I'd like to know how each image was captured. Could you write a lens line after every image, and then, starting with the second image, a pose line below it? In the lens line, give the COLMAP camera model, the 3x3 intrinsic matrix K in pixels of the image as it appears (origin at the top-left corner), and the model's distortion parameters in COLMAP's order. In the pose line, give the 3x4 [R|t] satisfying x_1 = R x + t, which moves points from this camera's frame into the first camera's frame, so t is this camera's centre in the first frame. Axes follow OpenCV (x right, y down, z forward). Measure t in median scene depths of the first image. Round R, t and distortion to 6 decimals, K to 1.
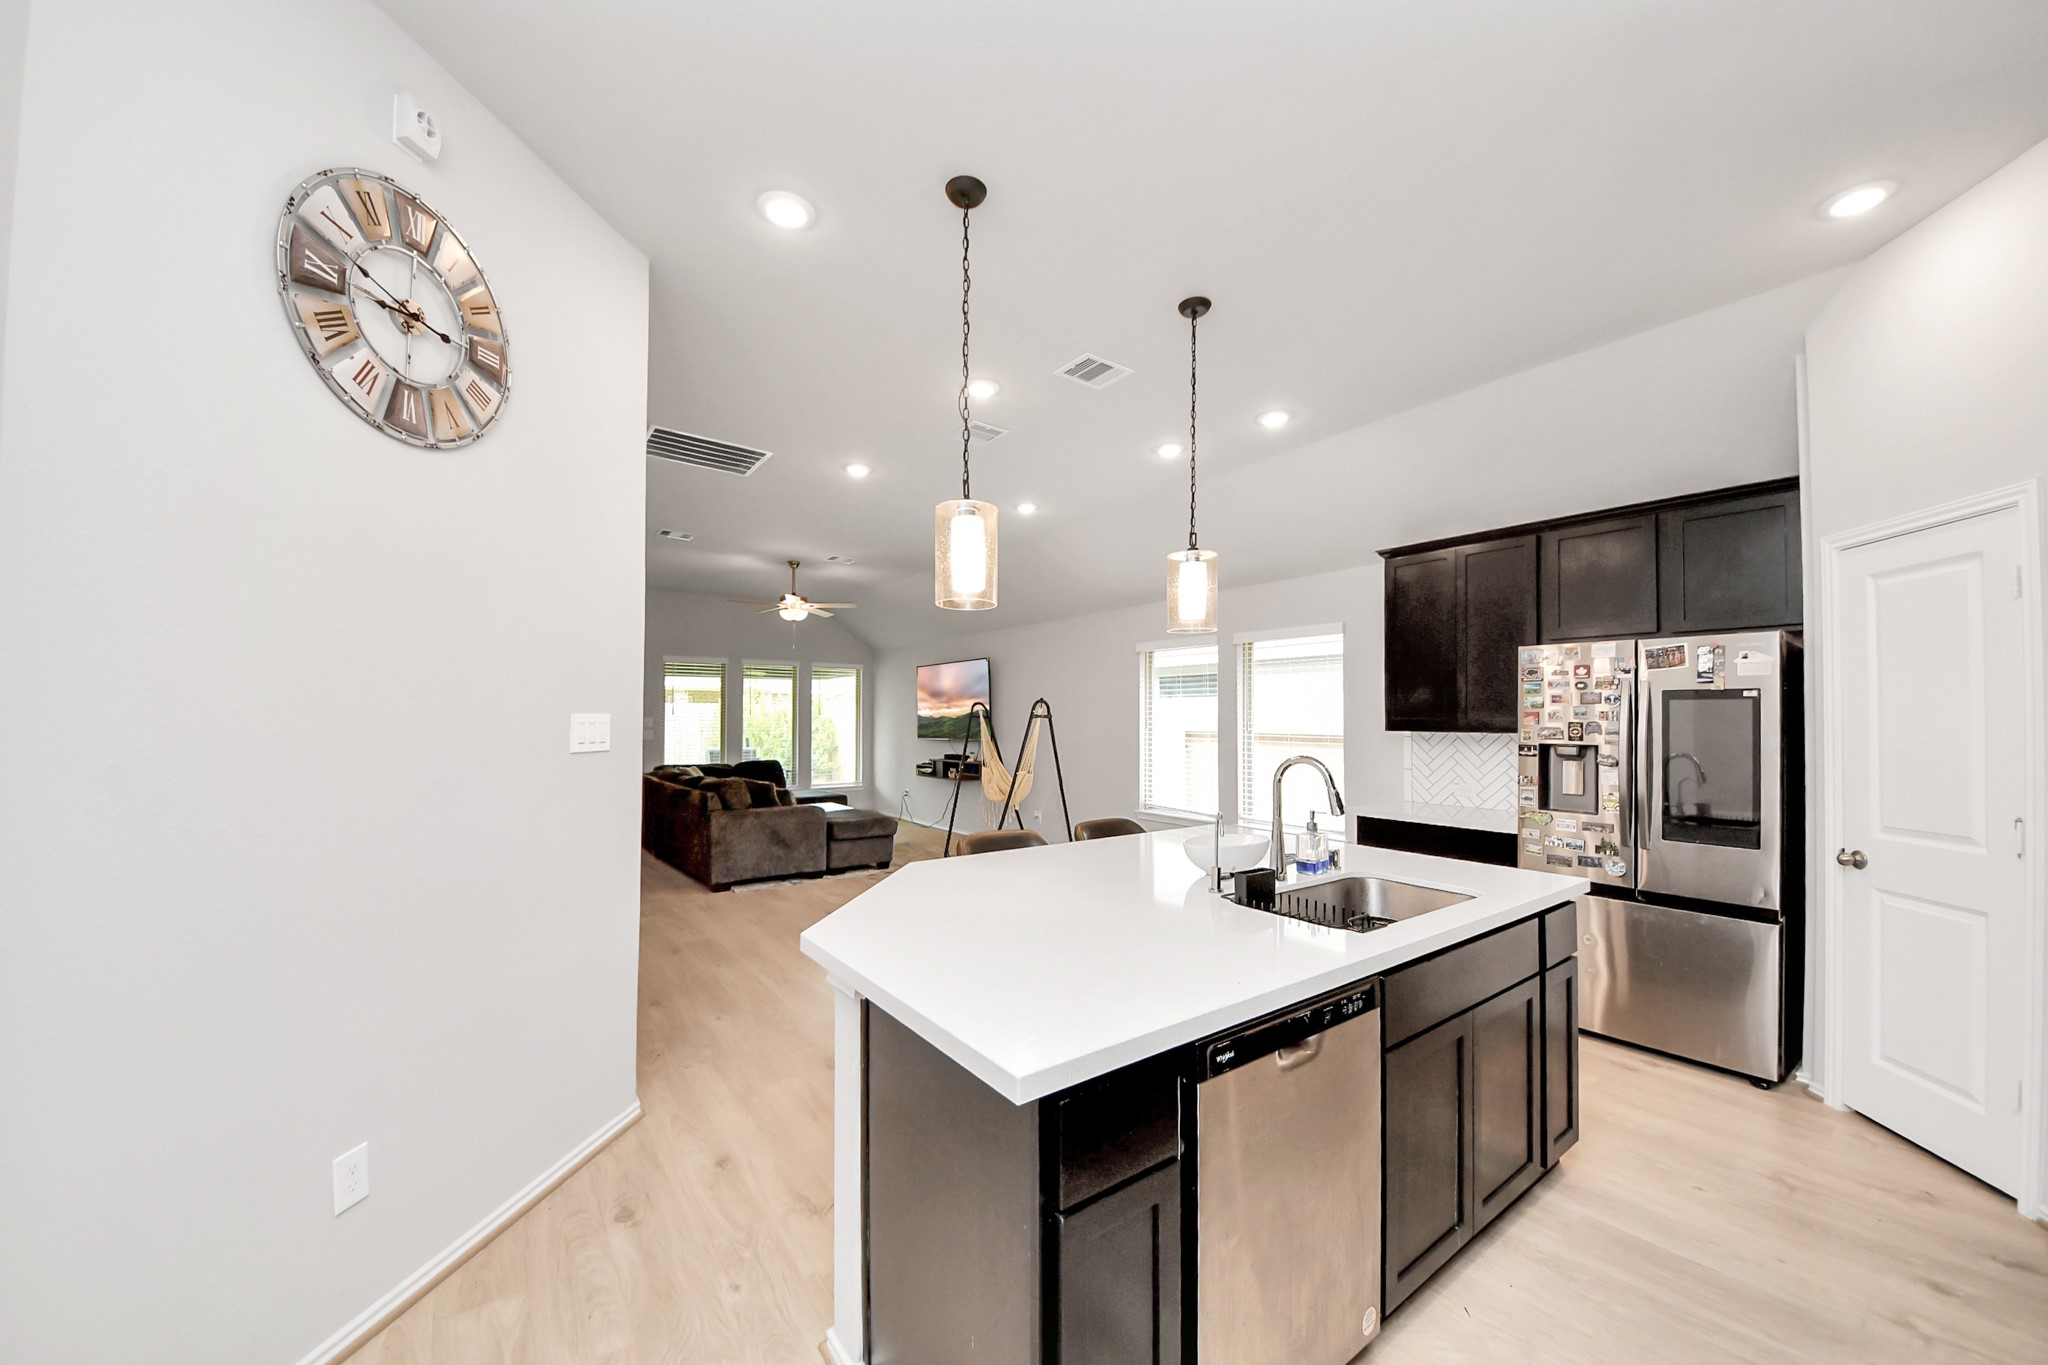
lens RADIAL K [[738.0, 0, 1027.7], [0, 738.0, 700.0], [0, 0, 1]] dist [-0.003863, -0.000839]
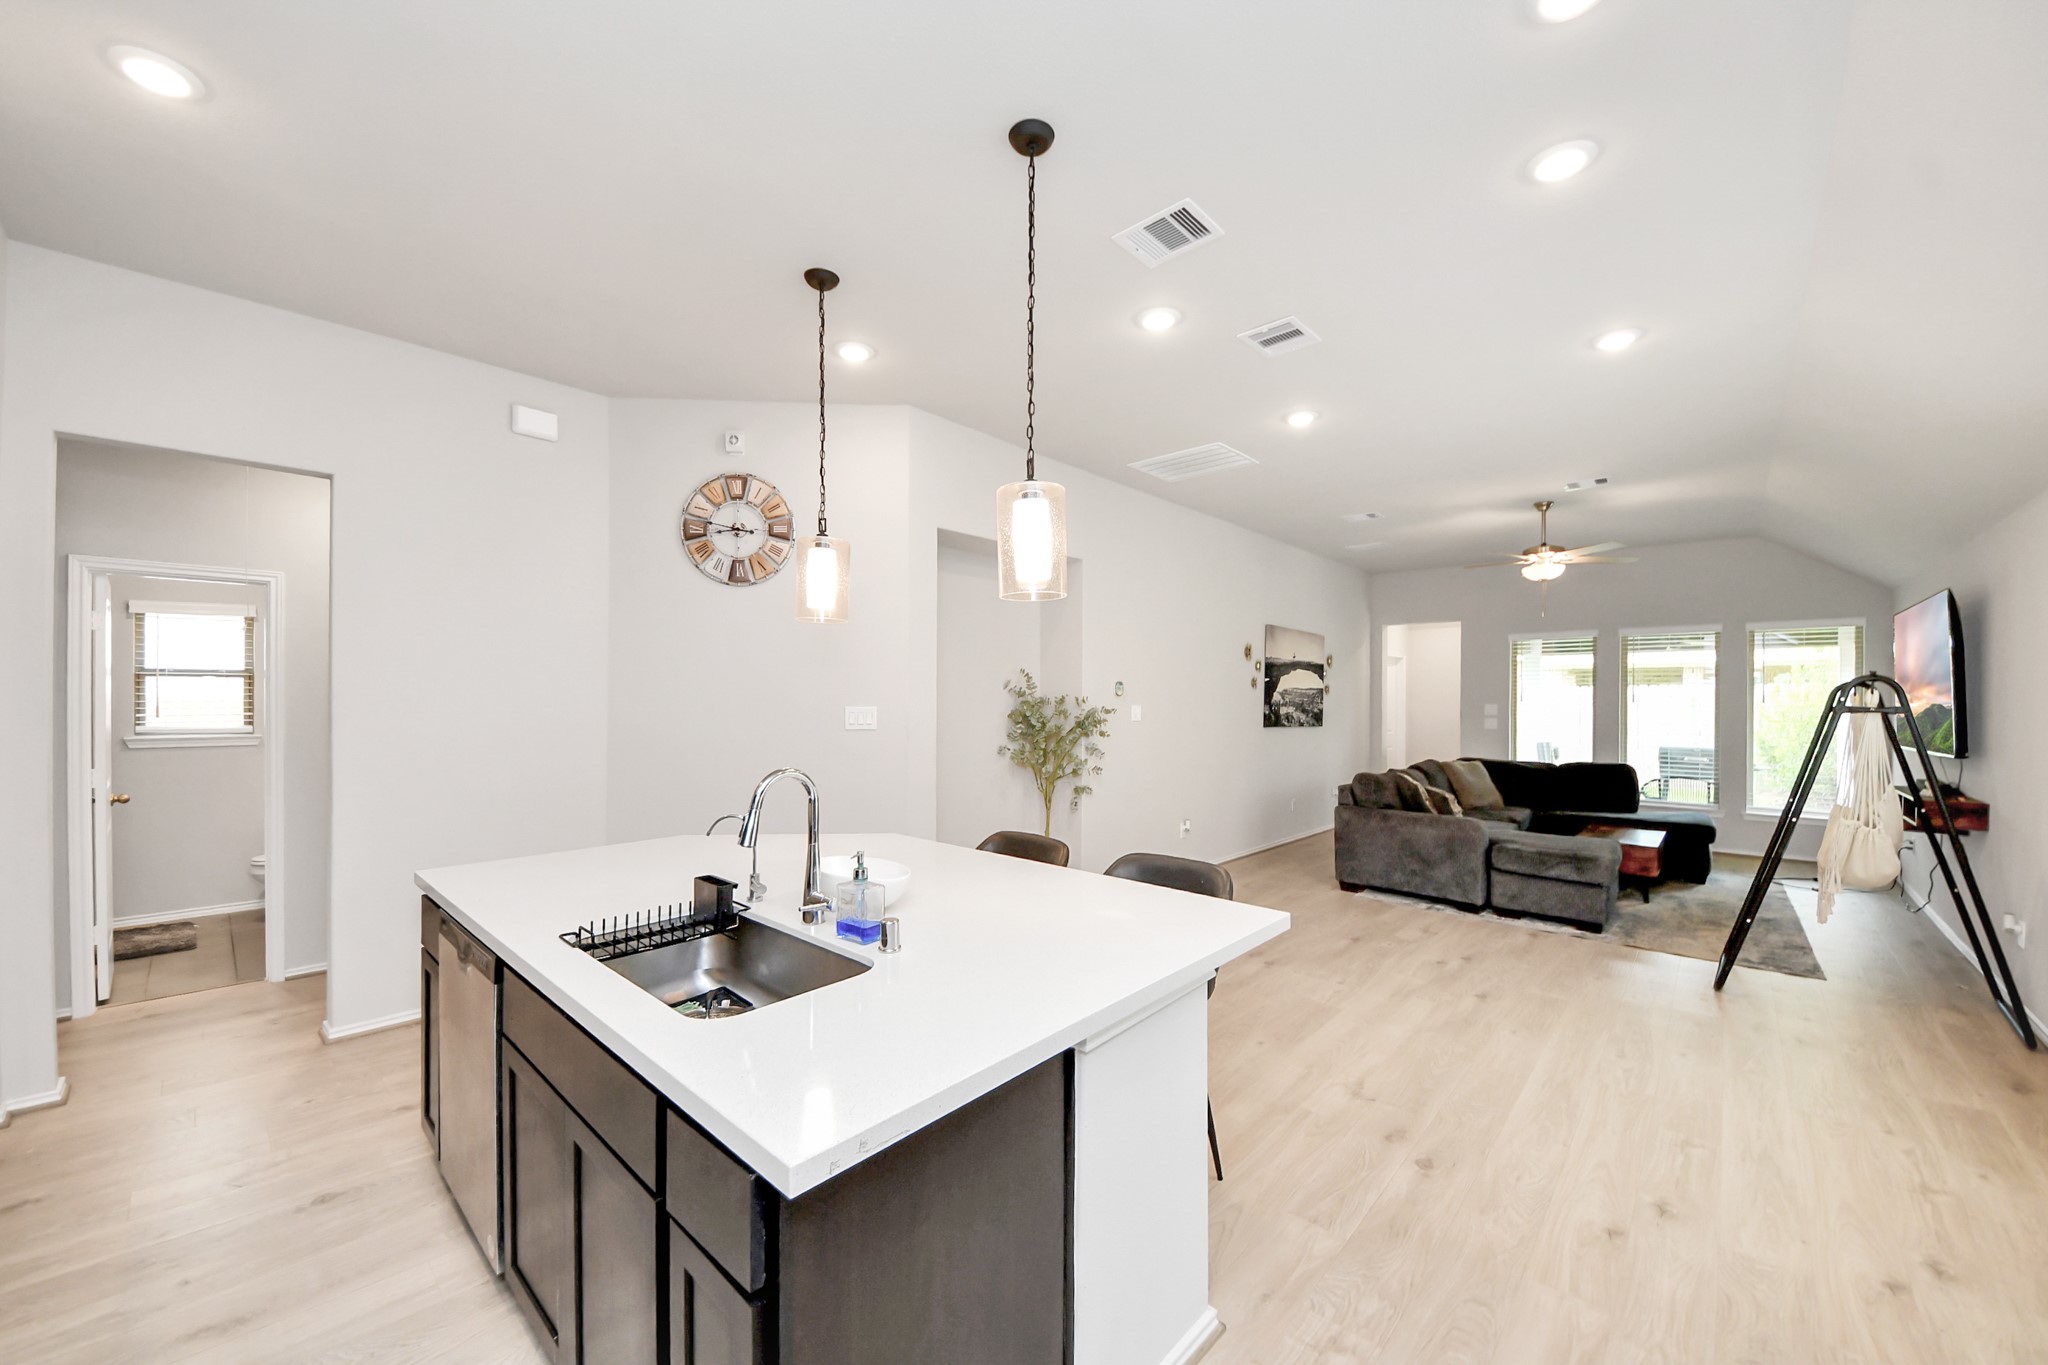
lens RADIAL K [[738.0, 0, 997.6], [0, 738.0, 712.7], [0, 0, 1]] dist [-0.003863, -0.000839]
pose [[0.155152, 0.018418, -0.987719, 0.818570], [0.022373, 0.999504, 0.022152, 0.000664], [0.987637, -0.025535, 0.154663, 0.775821]]
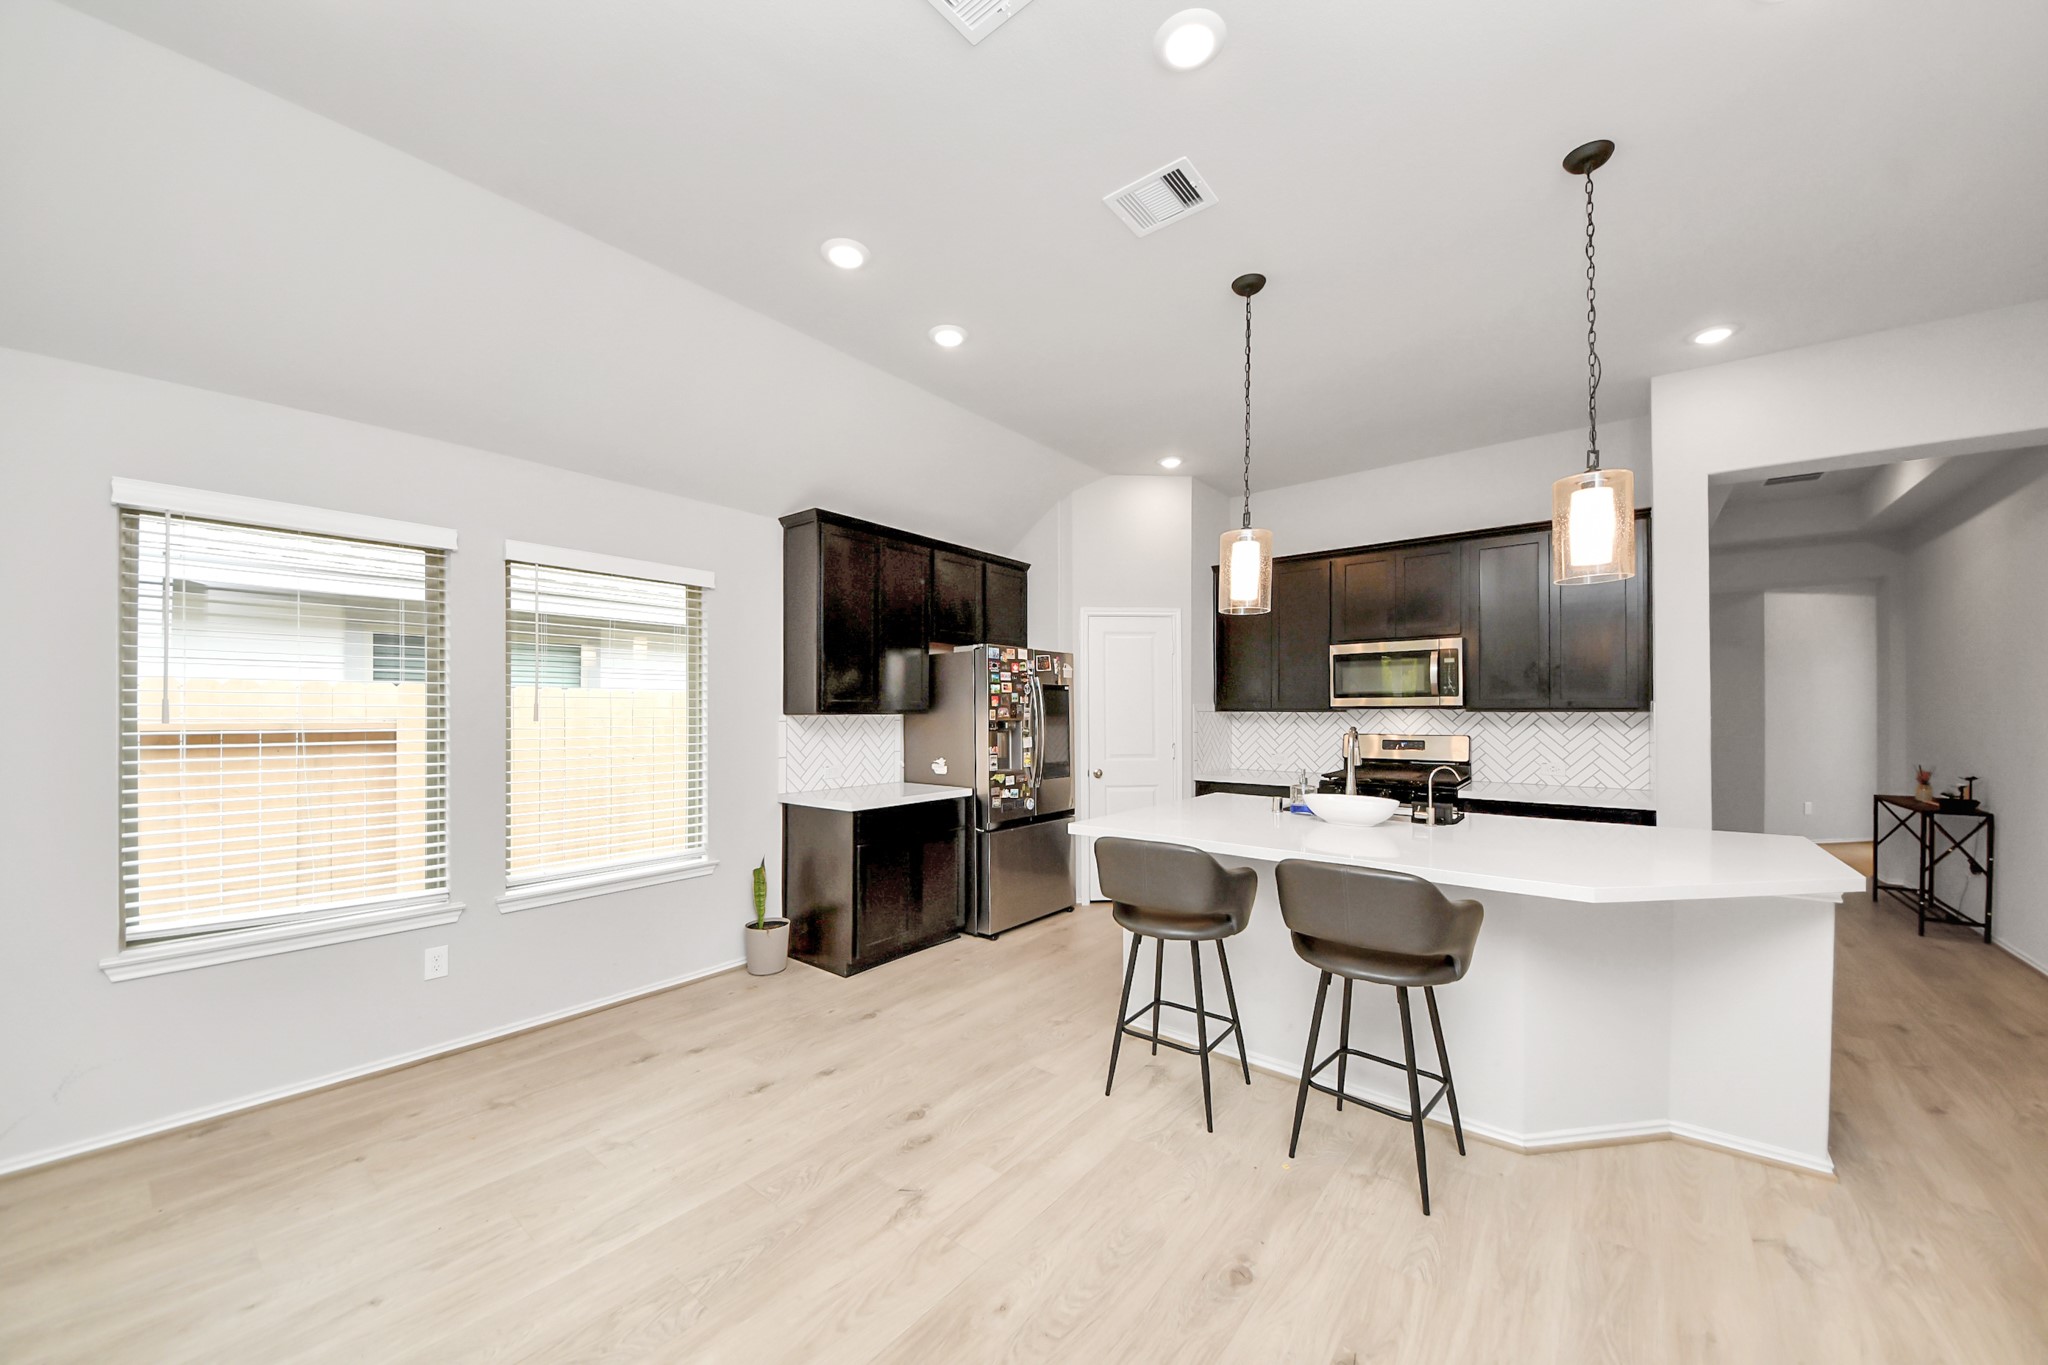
lens RADIAL K [[738.0, 0, 1023.9], [0, 738.0, 702.6], [0, 0, 1]] dist [-0.003863, -0.000839]
pose [[-0.251176, 0.002616, 0.967938, -0.591211], [-0.028630, 0.999539, -0.010131, 0.042218], [-0.967518, -0.030257, -0.250986, 1.385986]]
